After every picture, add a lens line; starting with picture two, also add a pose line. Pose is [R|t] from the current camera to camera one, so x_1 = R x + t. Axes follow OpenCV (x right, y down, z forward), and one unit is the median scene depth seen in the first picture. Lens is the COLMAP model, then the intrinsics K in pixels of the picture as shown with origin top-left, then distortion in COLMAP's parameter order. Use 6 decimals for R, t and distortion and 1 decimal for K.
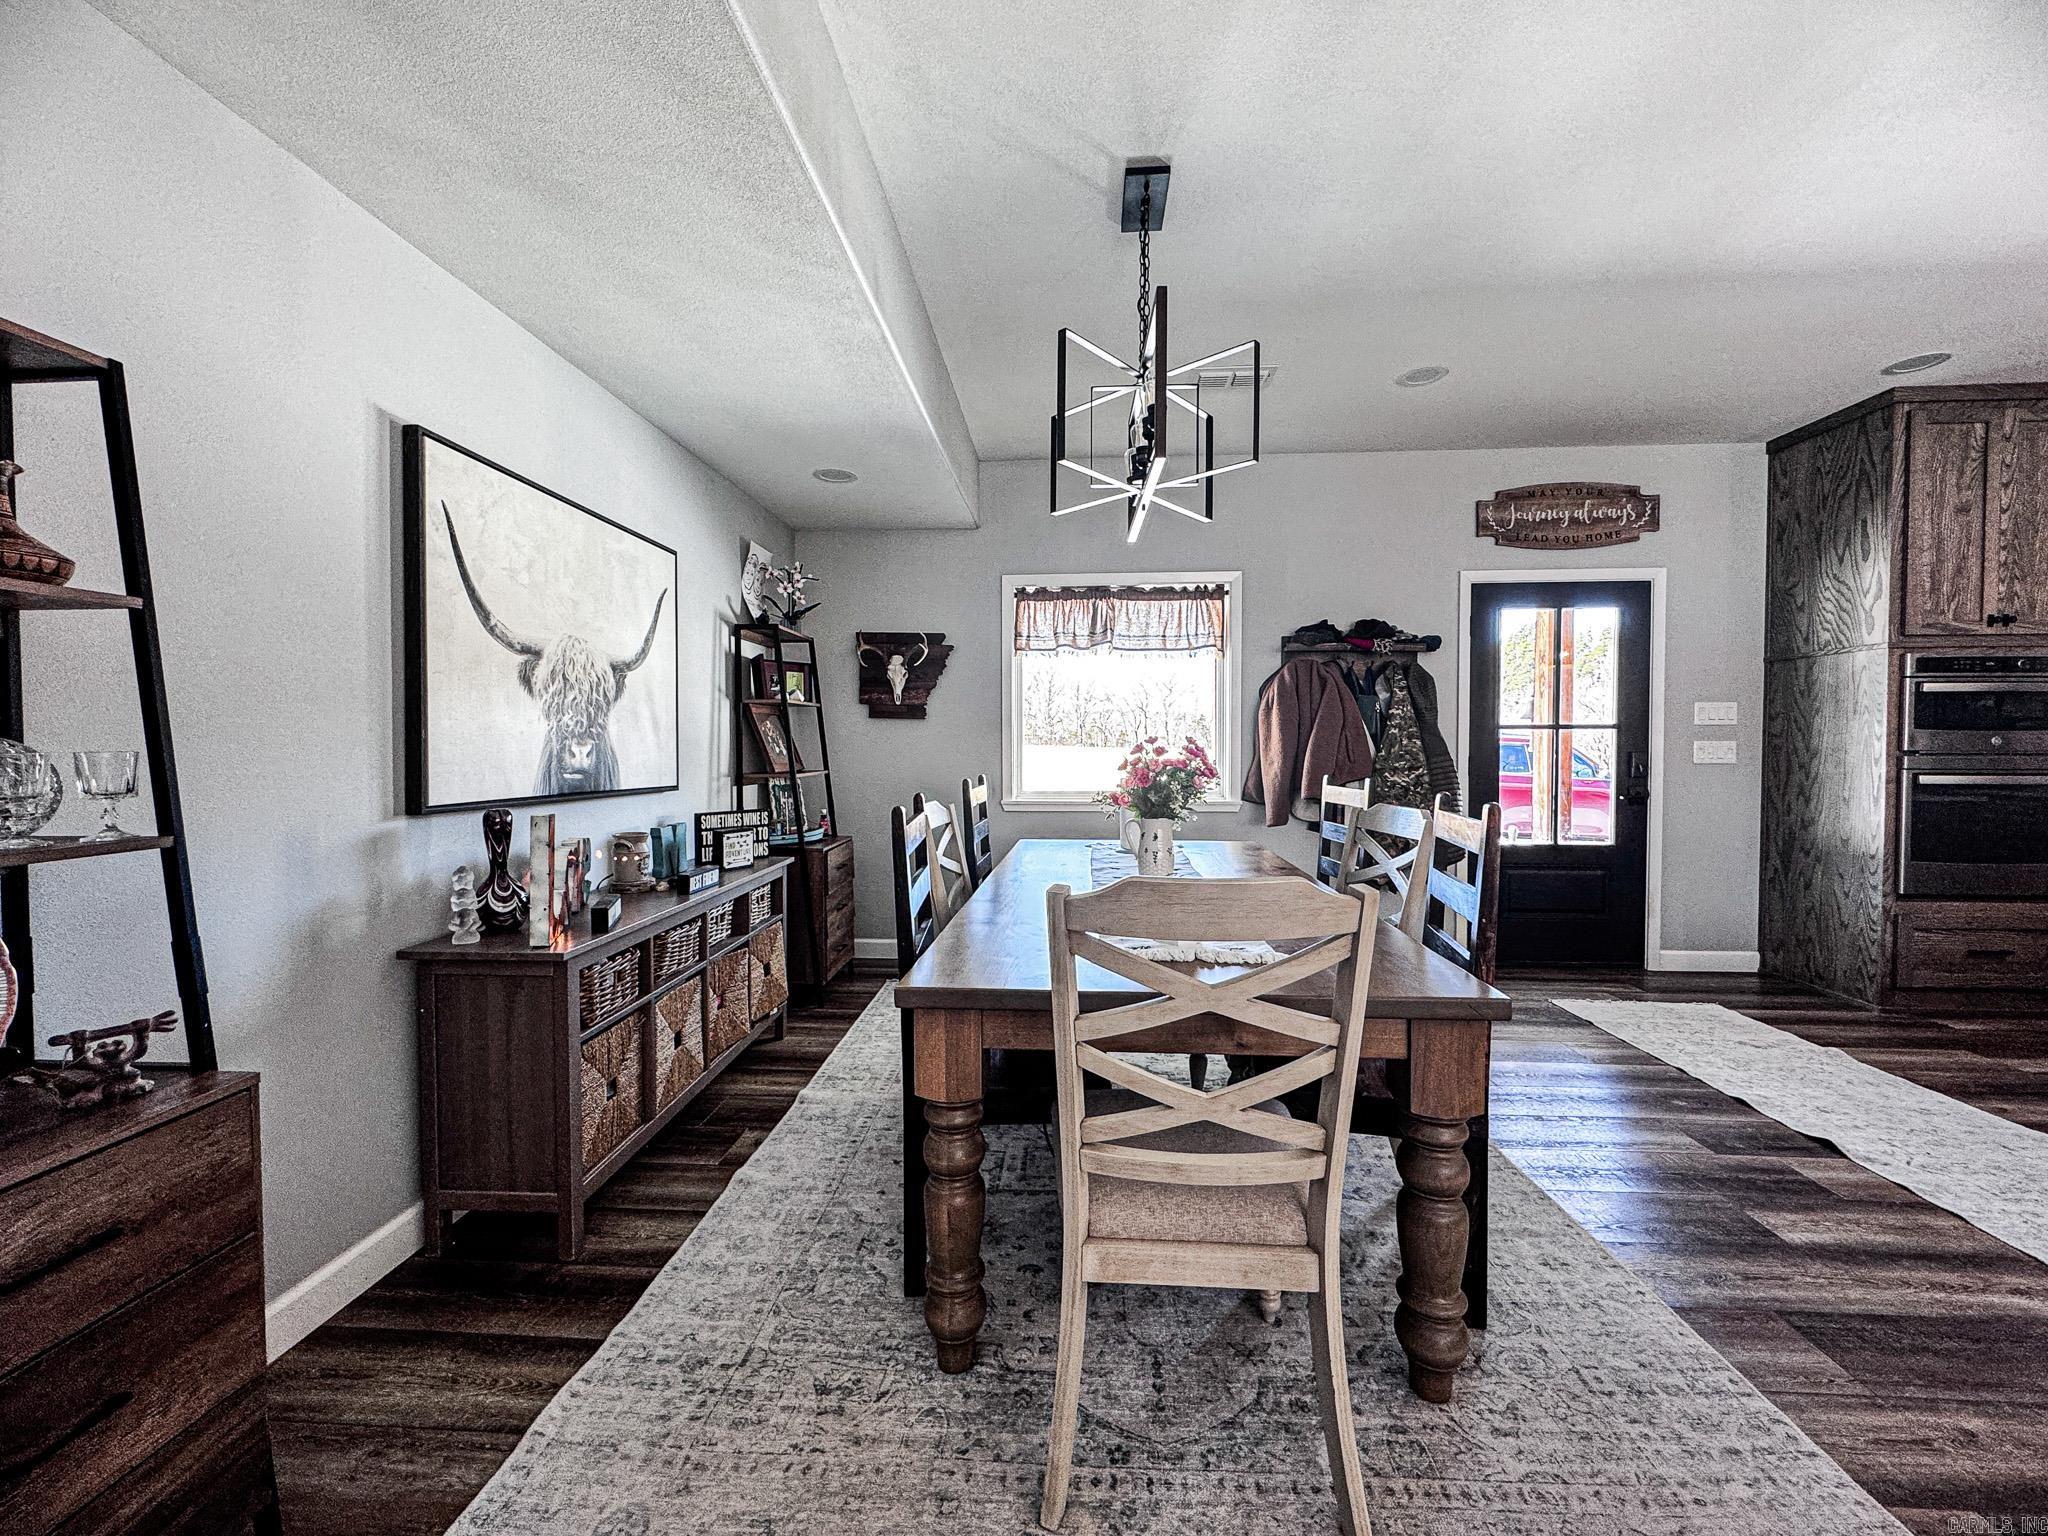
lens RADIAL K [[817.4, 0, 1025.9], [0, 817.4, 764.6], [0, 0, 1]] dist [-0.006105, 0.001775]
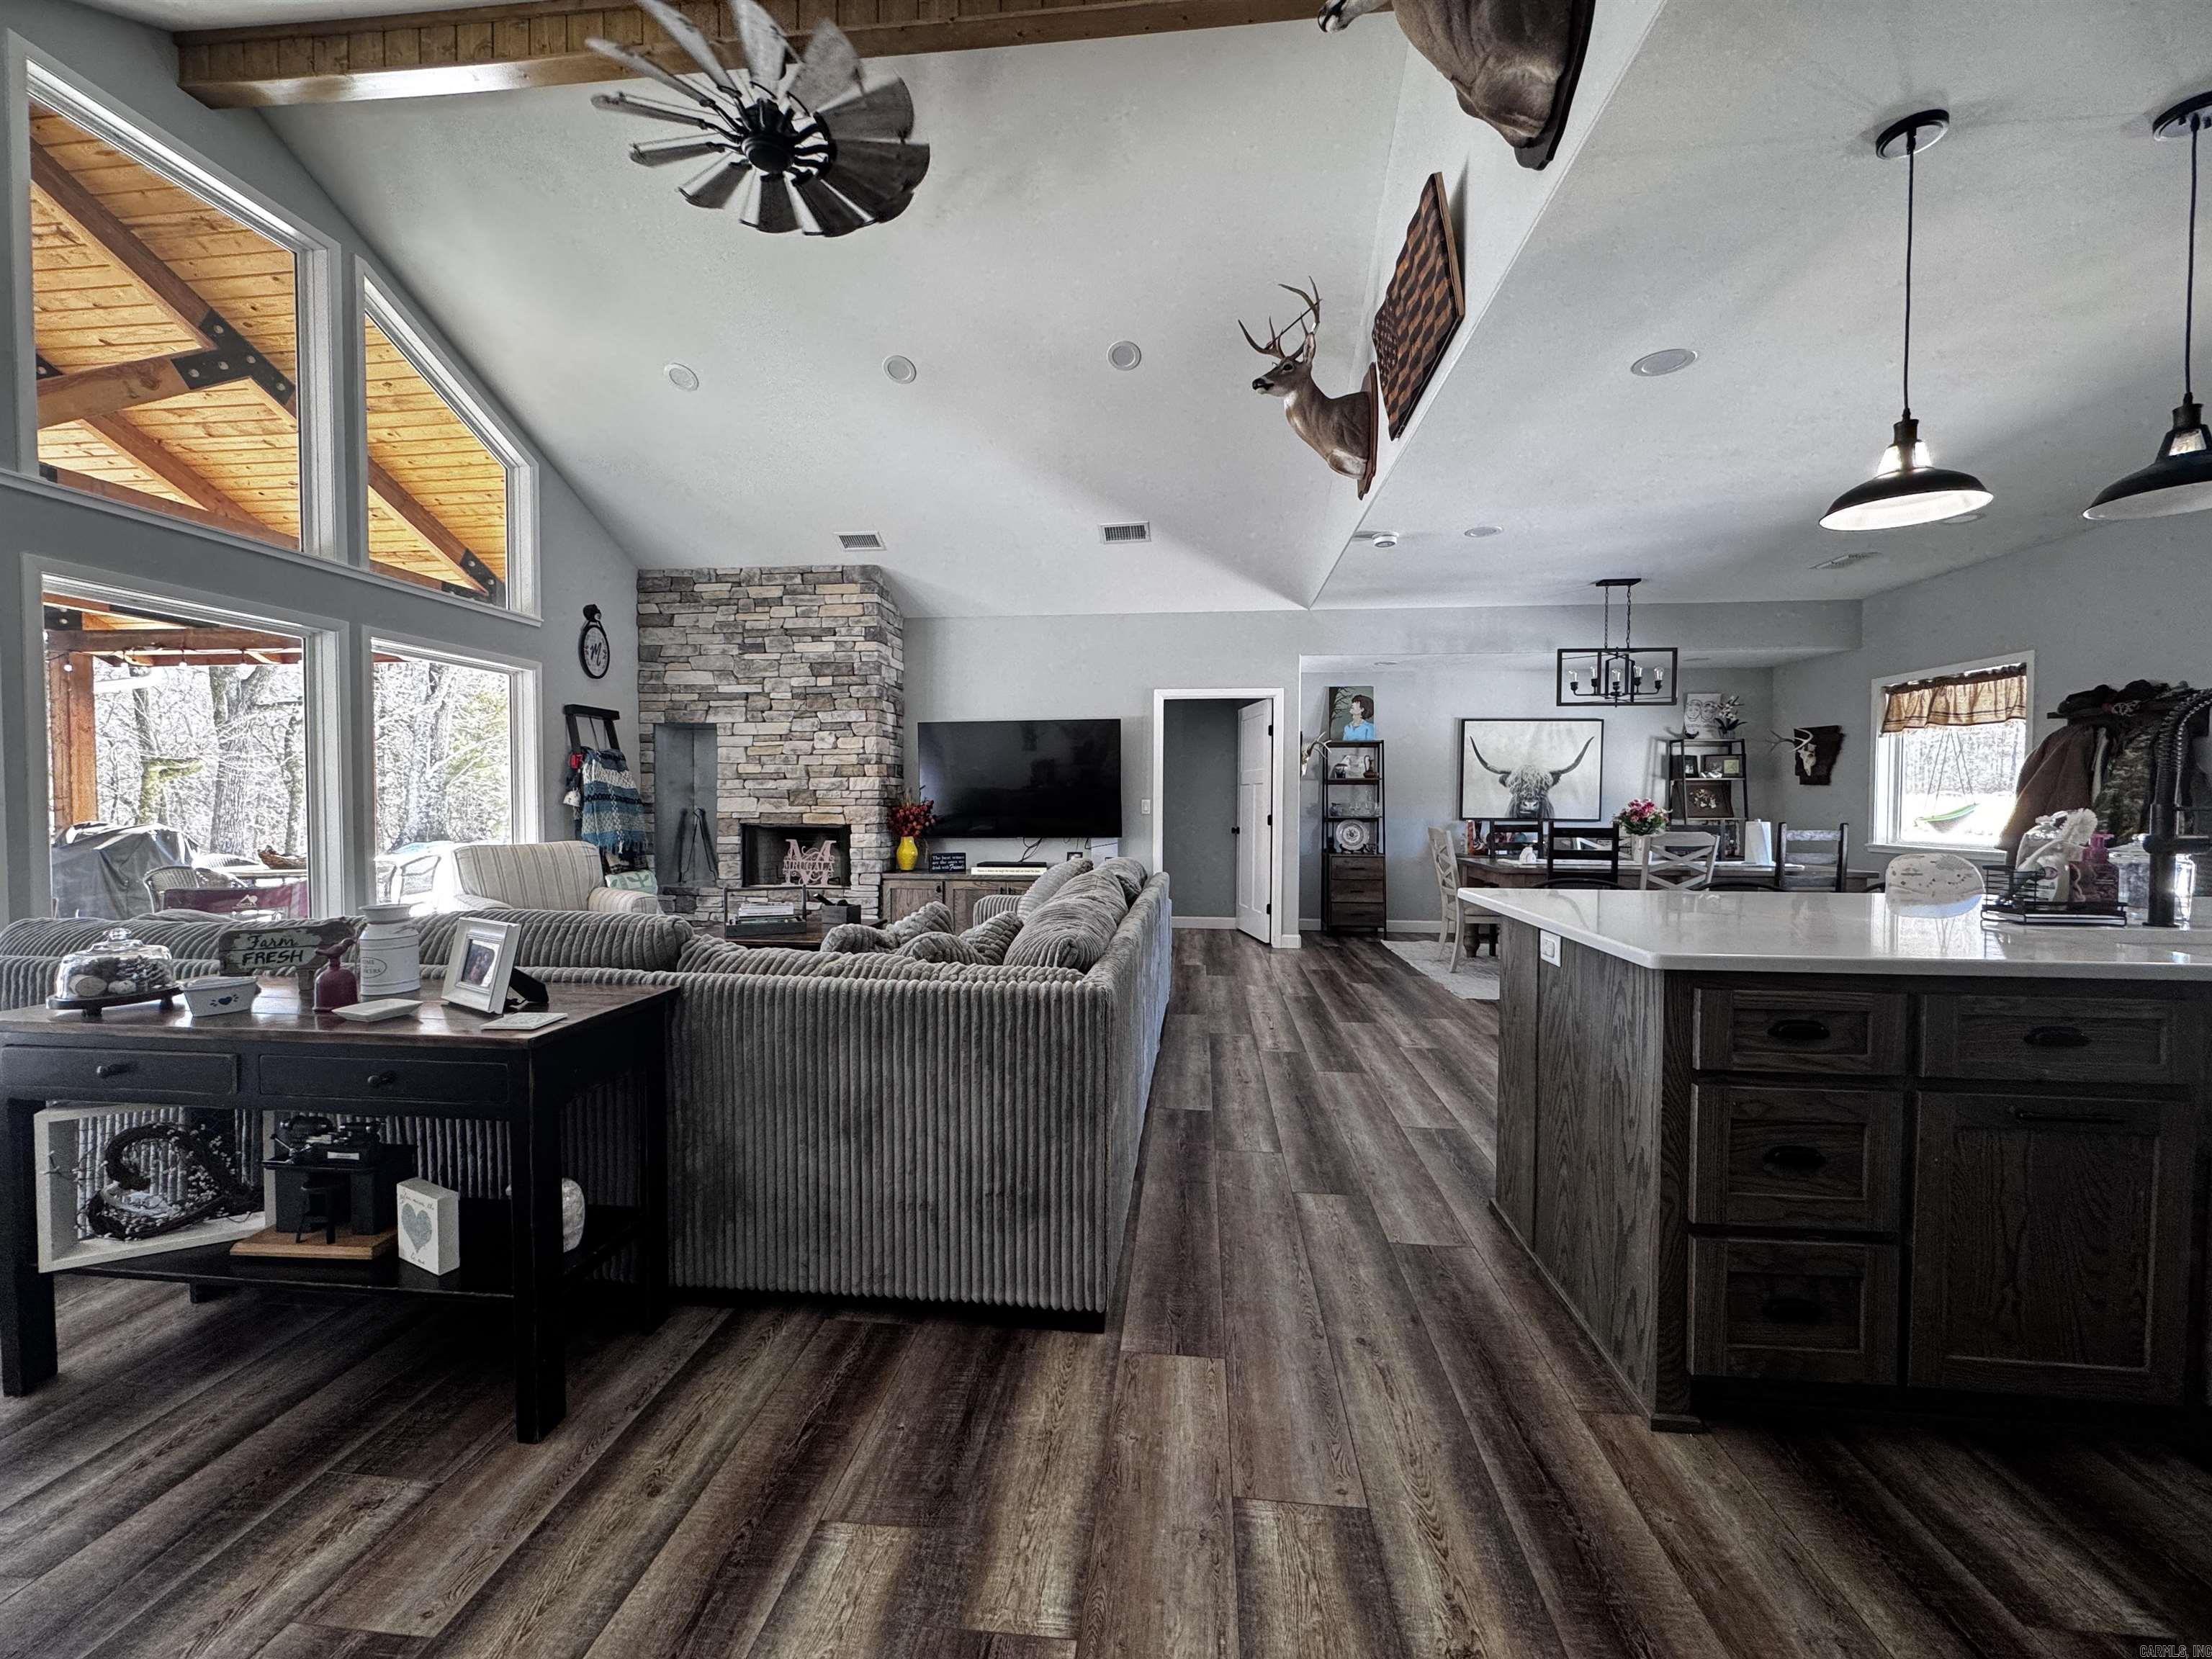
lens RADIAL K [[882.9, 0, 1103.4], [0, 882.9, 823.6], [0, 0, 1]] dist [-0.006105, 0.001775]
pose [[-0.041387, 0.026766, -0.998785, 1.871599], [-0.025359, 0.999291, 0.027830, 0.002869], [0.998821, 0.026480, -0.040679, -0.278648]]
